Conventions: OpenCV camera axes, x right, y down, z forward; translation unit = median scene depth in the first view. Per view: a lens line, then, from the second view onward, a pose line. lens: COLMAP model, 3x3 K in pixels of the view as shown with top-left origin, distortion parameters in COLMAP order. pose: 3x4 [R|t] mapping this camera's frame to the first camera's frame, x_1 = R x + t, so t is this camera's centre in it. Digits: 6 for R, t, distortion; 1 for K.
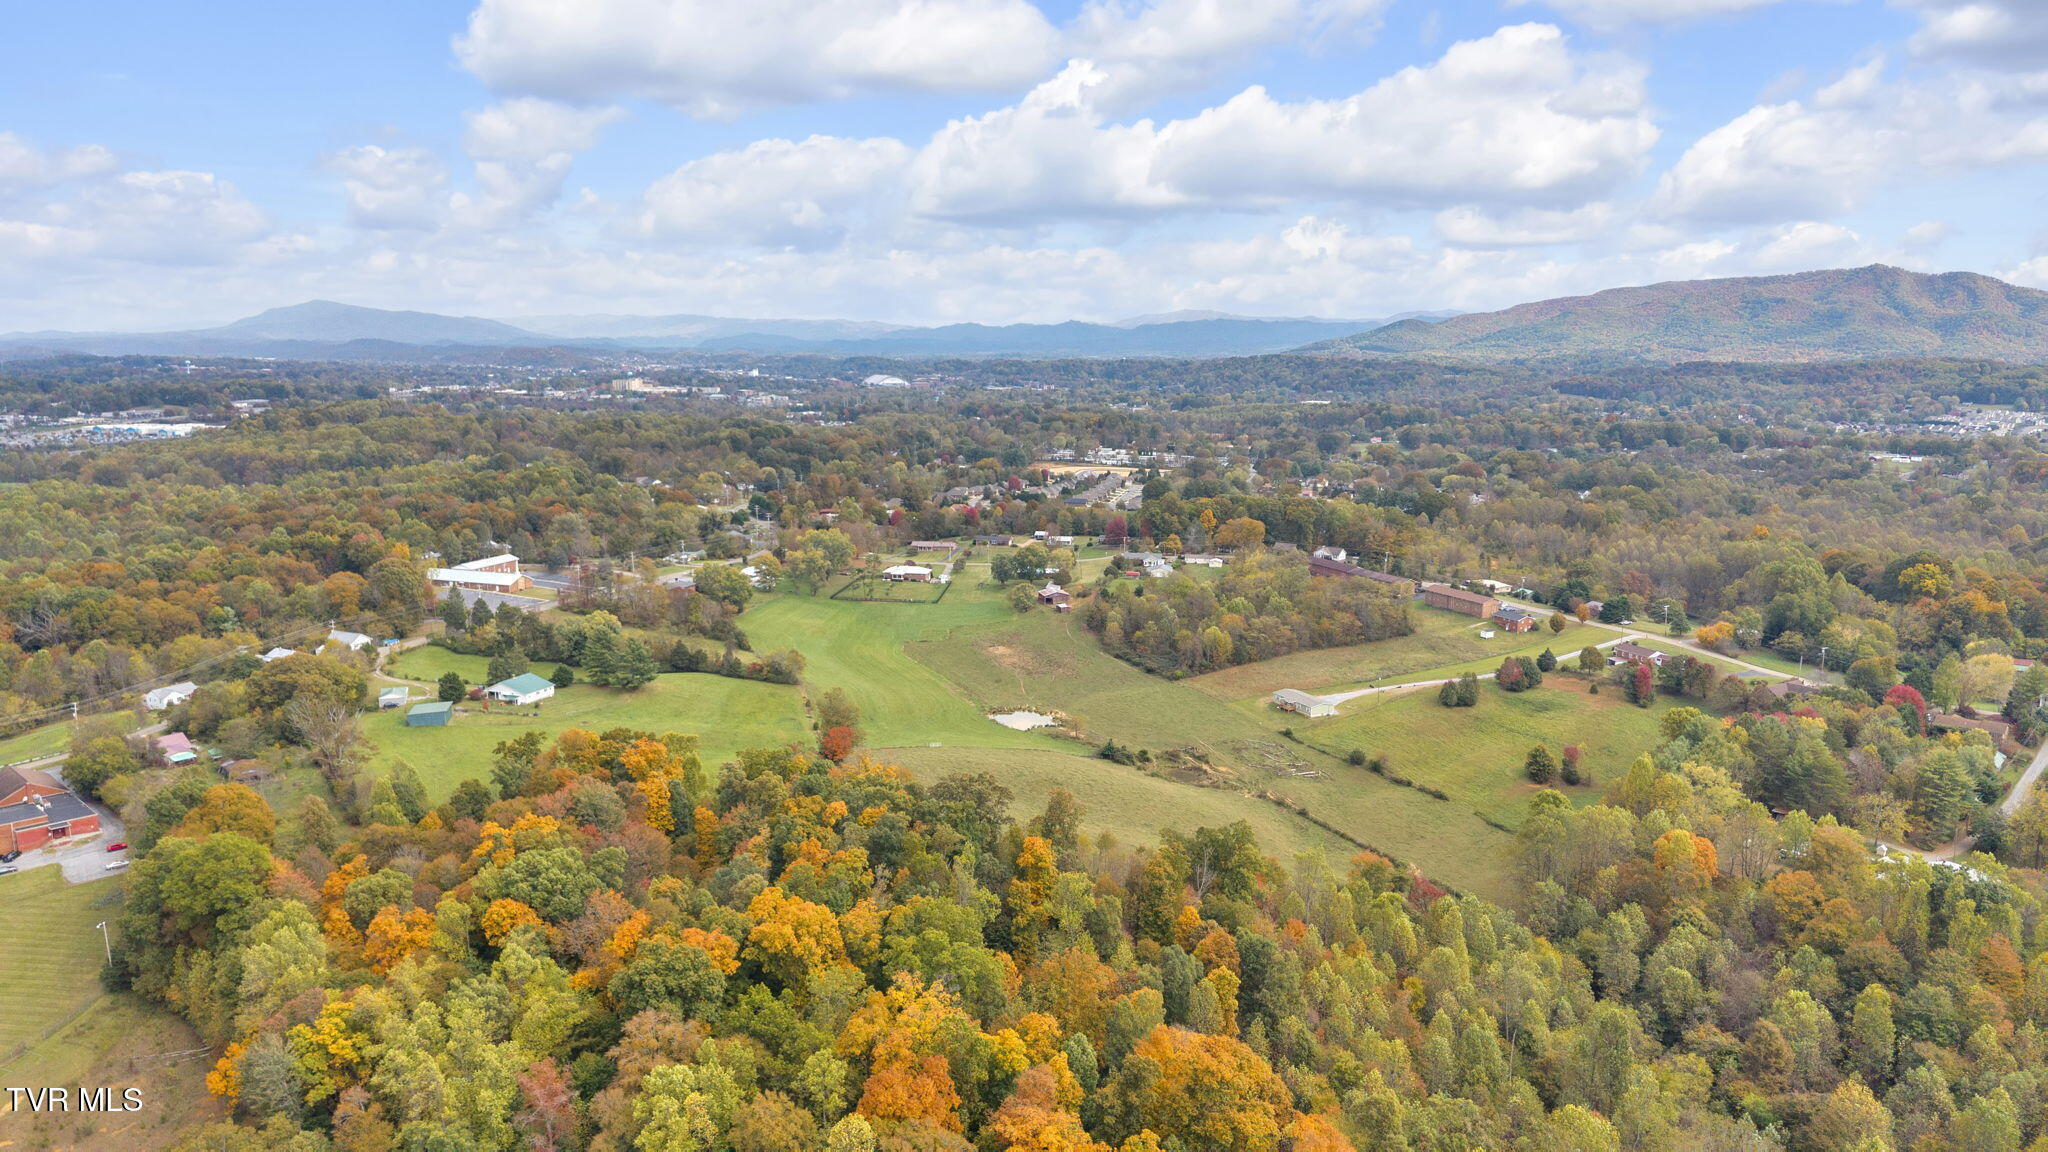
lens RADIAL K [[1322.4, 0, 1024.0], [0, 1322.4, 576.0], [0, 0, 1]] dist [0.068323, -0.092687]
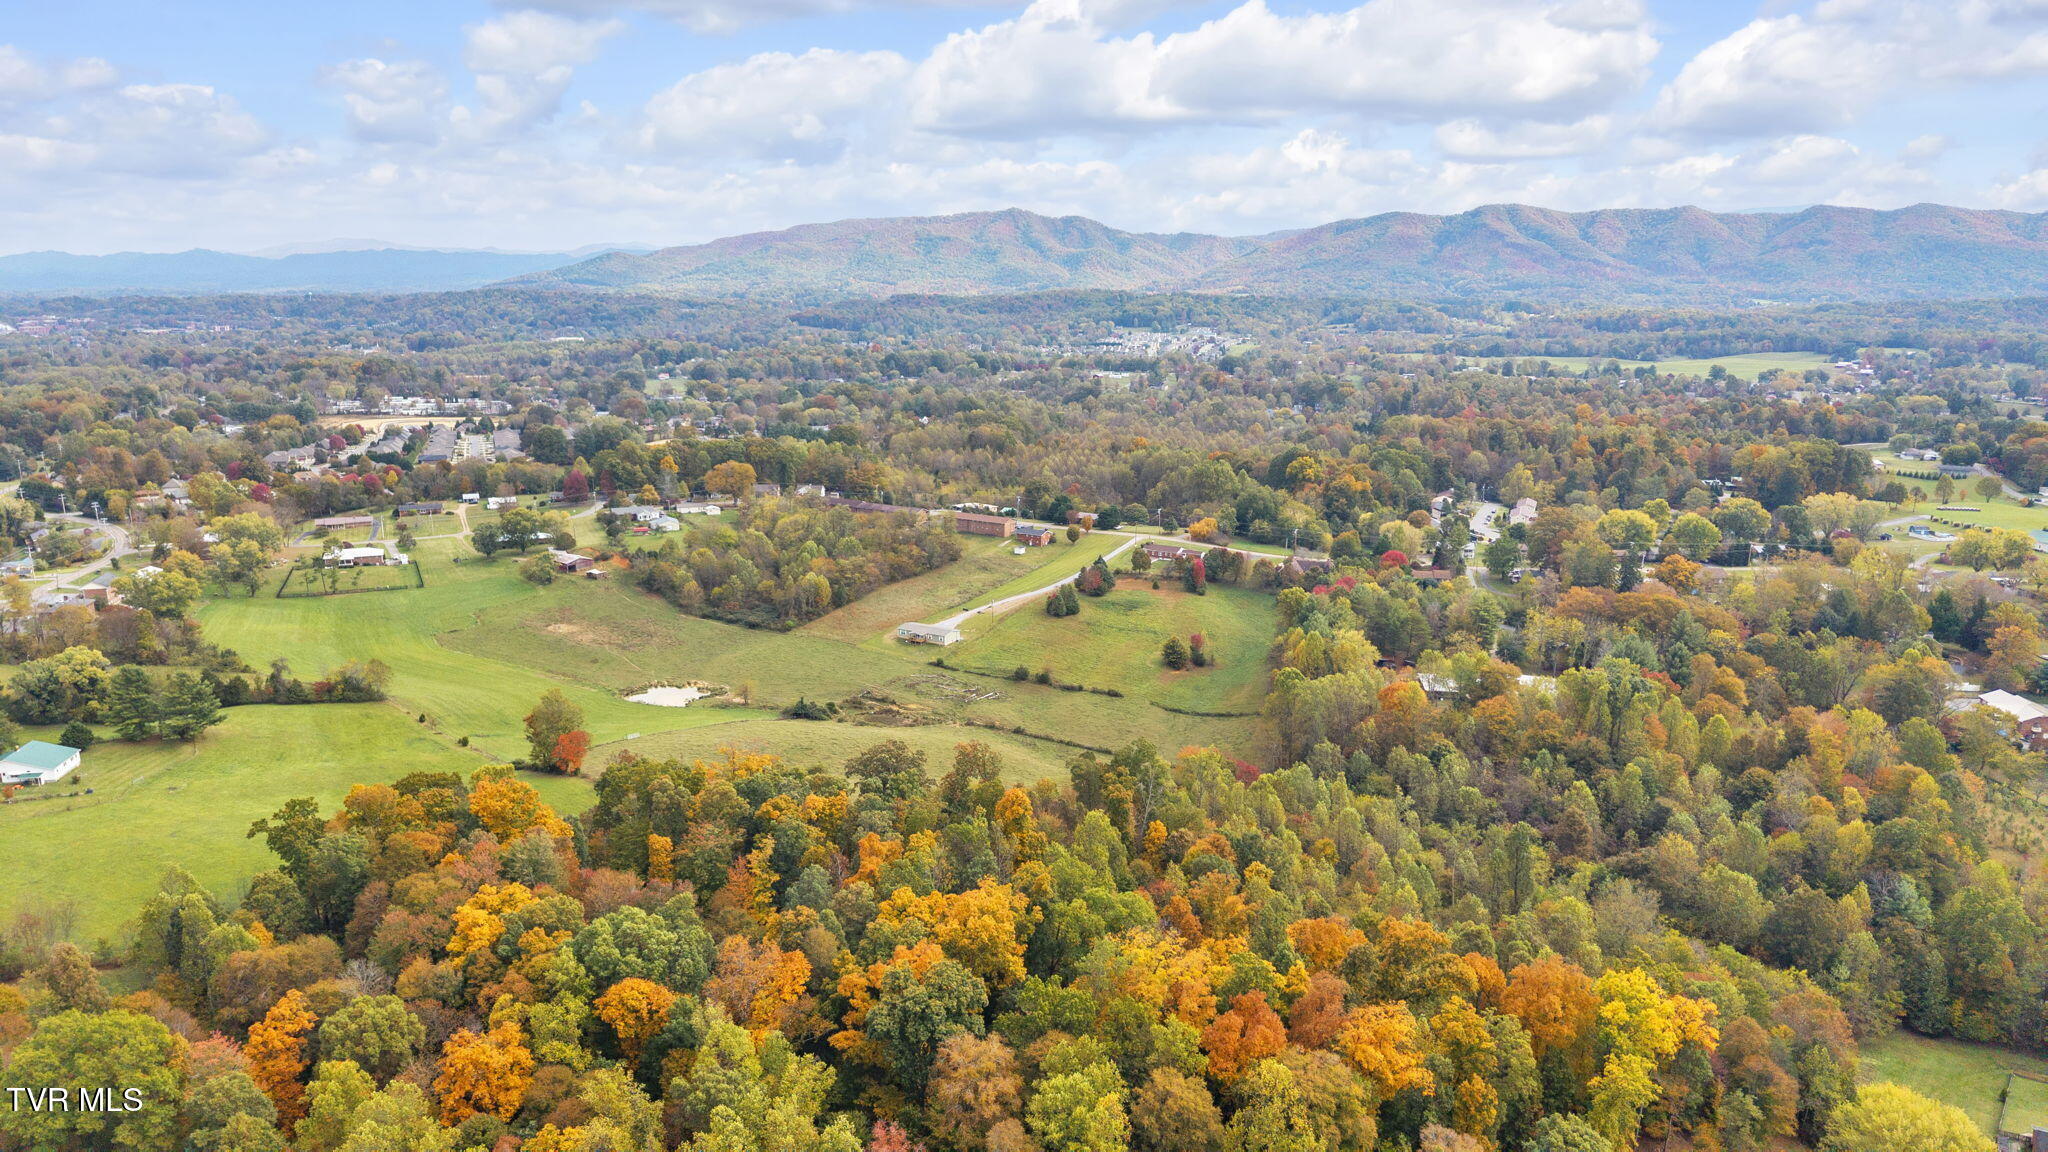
lens RADIAL K [[1332.0, 0, 1024.0], [0, 1332.0, 576.0], [0, 0, 1]] dist [0.069226, -0.128434]
pose [[0.842561, -0.120471, 0.524954, -0.242709], [0.095765, 0.992642, 0.074096, -0.017242], [-0.530018, -0.012159, 0.847899, 0.070080]]
